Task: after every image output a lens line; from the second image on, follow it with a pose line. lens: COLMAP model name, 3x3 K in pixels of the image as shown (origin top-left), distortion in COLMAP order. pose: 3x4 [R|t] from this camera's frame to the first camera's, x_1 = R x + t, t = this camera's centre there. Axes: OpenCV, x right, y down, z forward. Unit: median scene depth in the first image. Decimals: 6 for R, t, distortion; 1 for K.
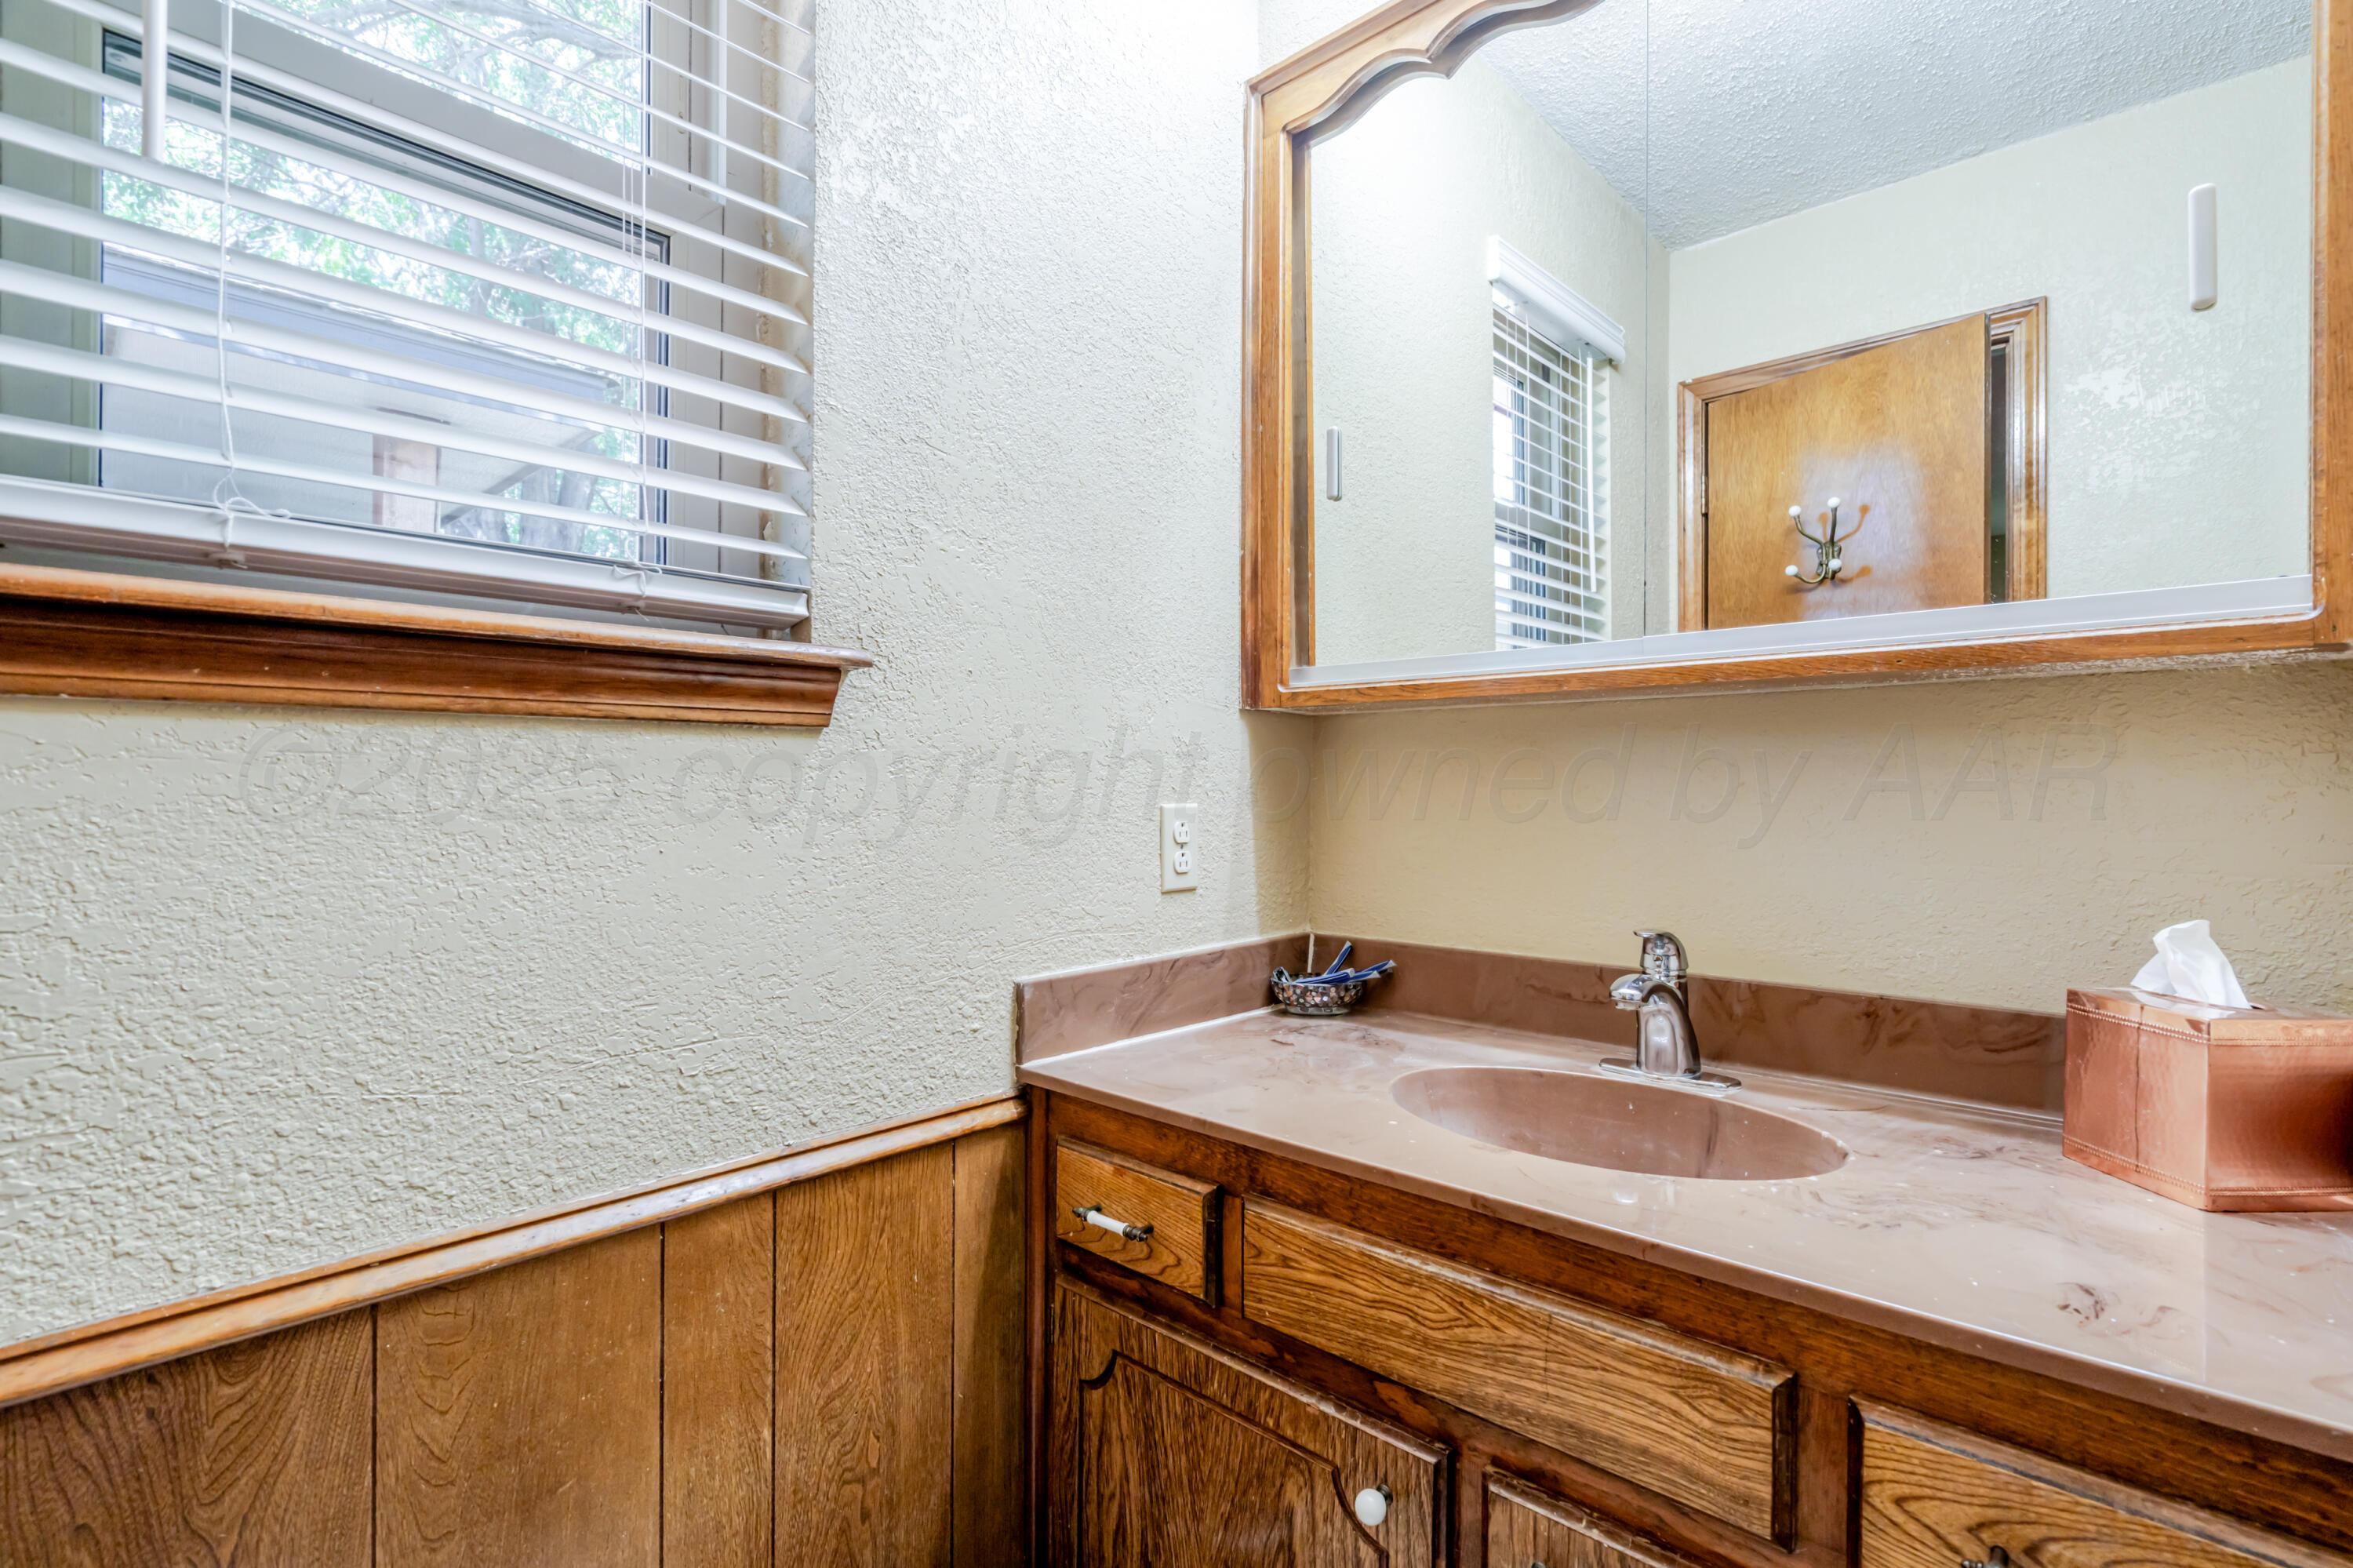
lens RADIAL K [[1091.8, 0, 1177.6], [0, 1091.8, 790.8], [0, 0, 1]] dist [0.002498, 0.001786]
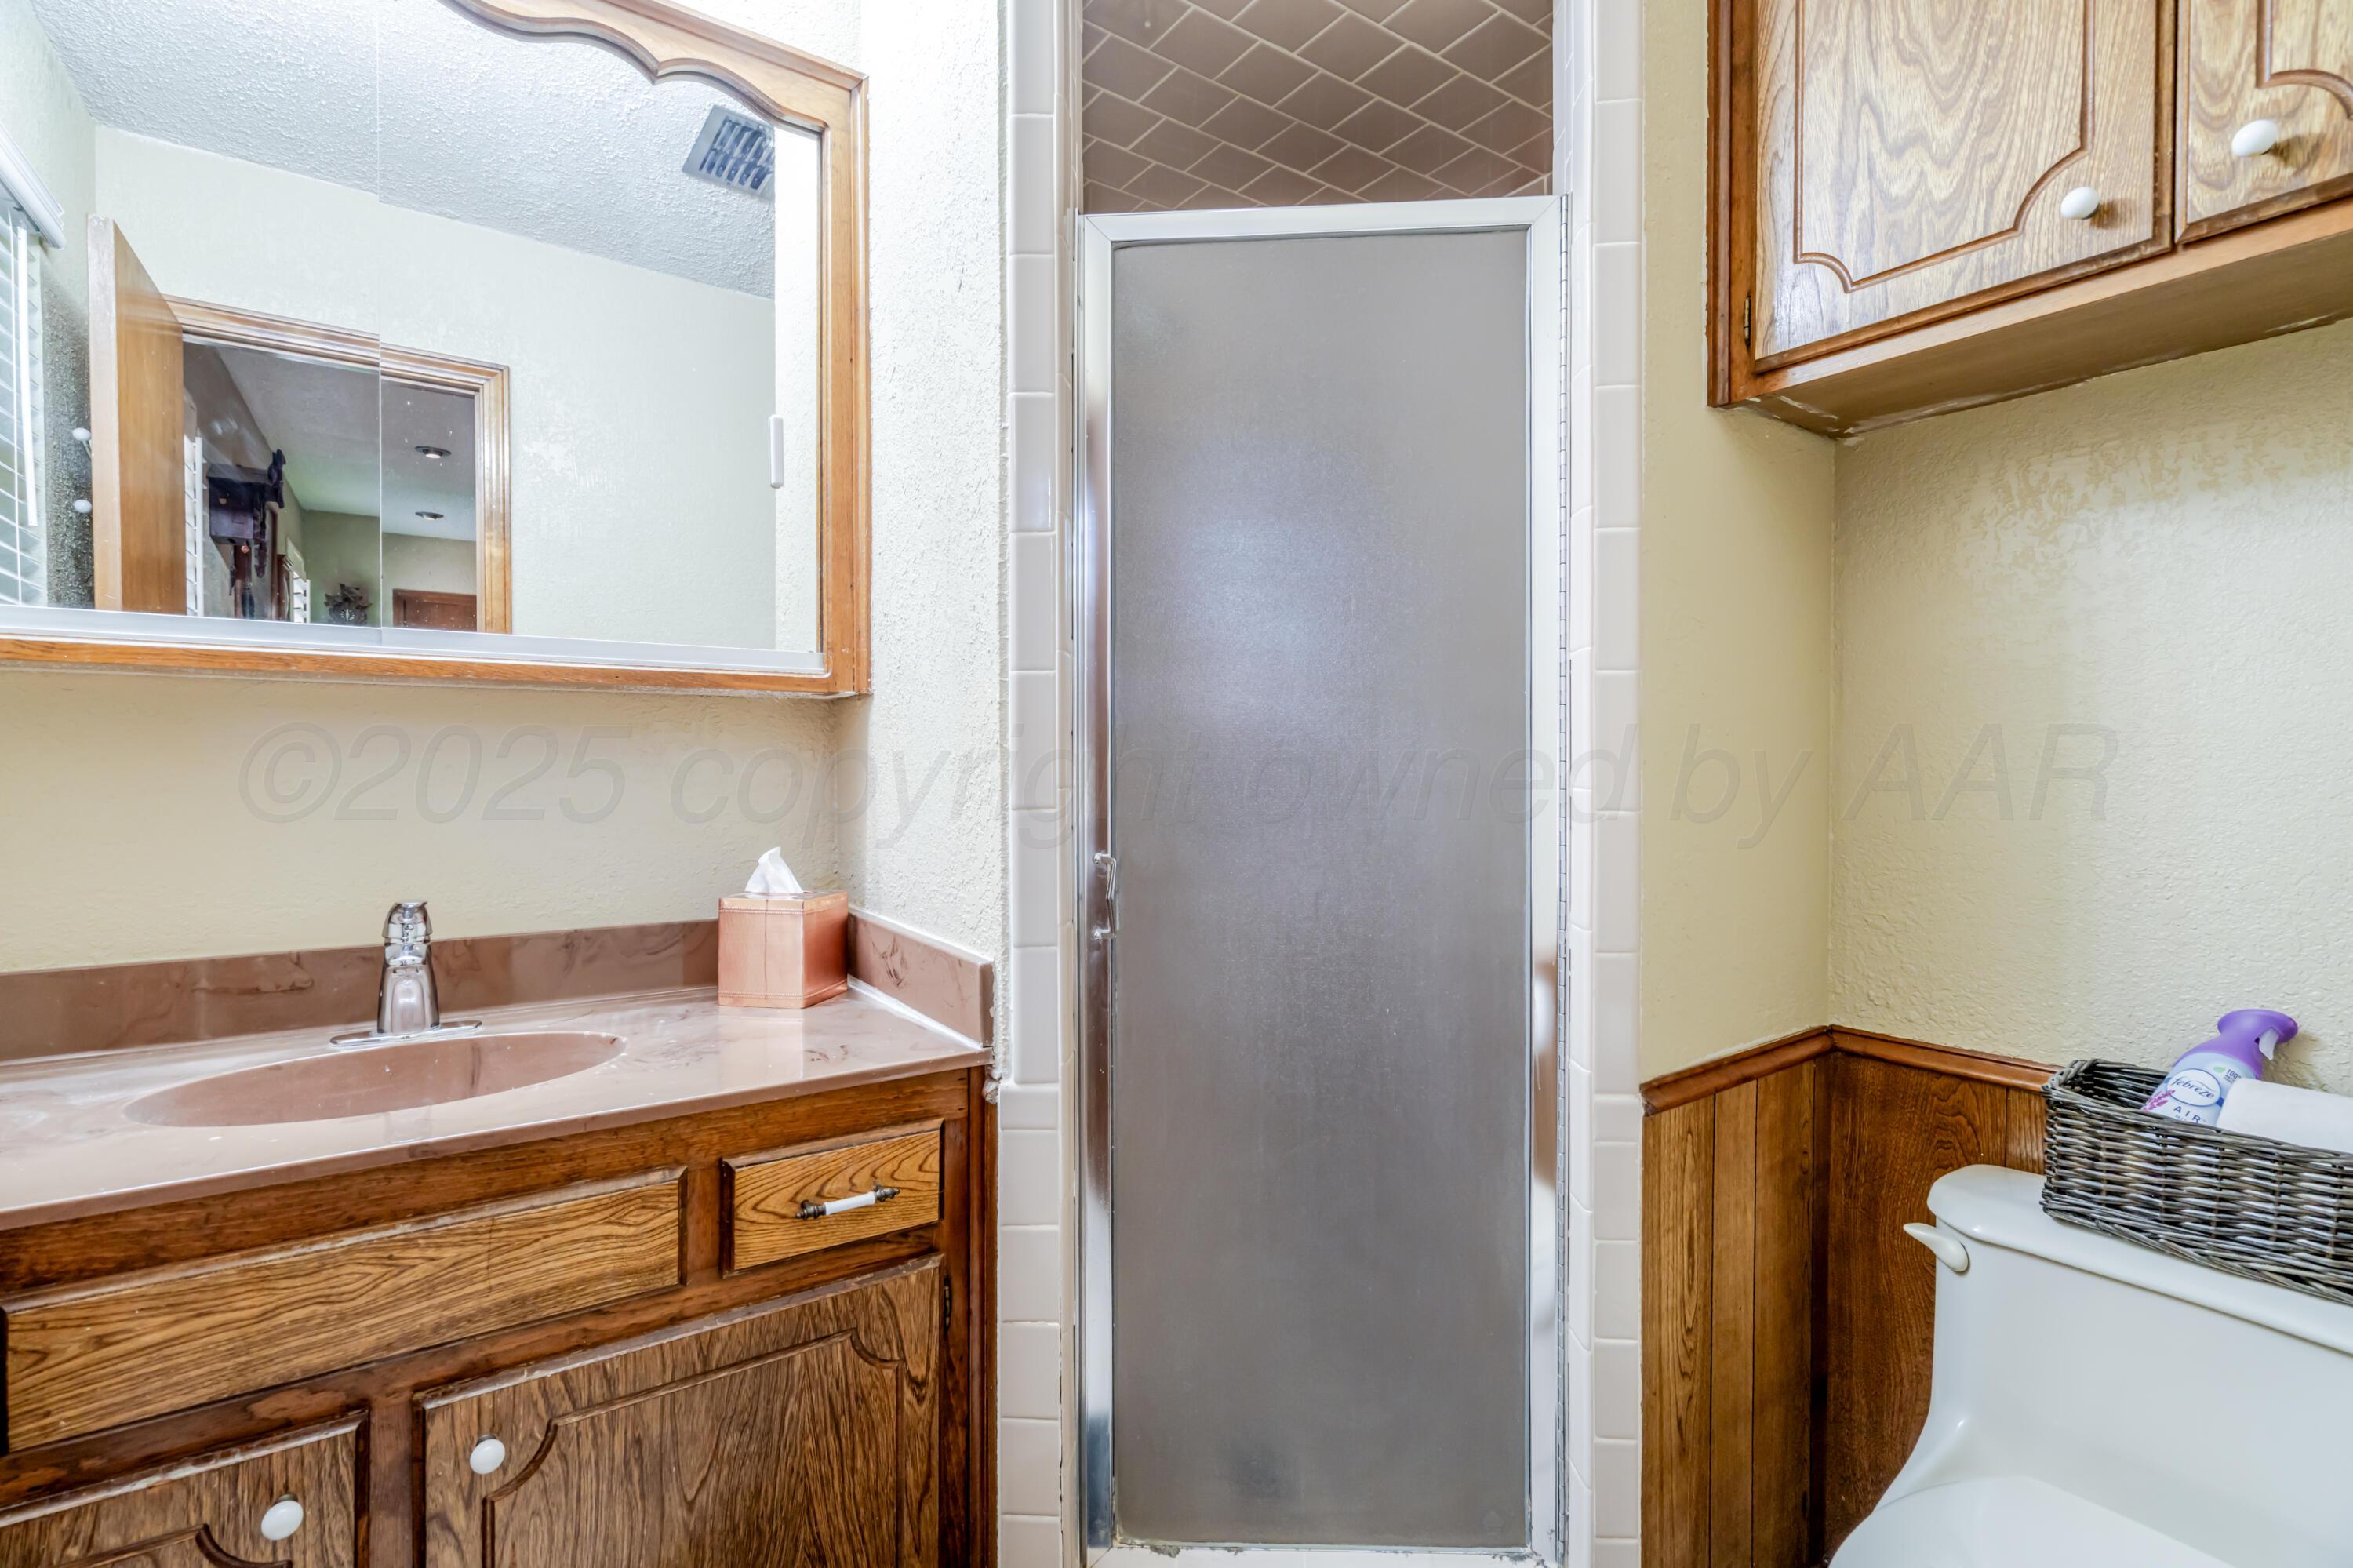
lens RADIAL K [[1091.8, 0, 1181.2], [0, 1091.8, 779.2], [0, 0, 1]] dist [0.002498, 0.001786]
pose [[0.213047, -0.008386, 0.977006, -0.577094], [0.003917, 0.999962, 0.007729, 0.002406], [-0.977034, 0.002180, 0.213072, 0.025228]]
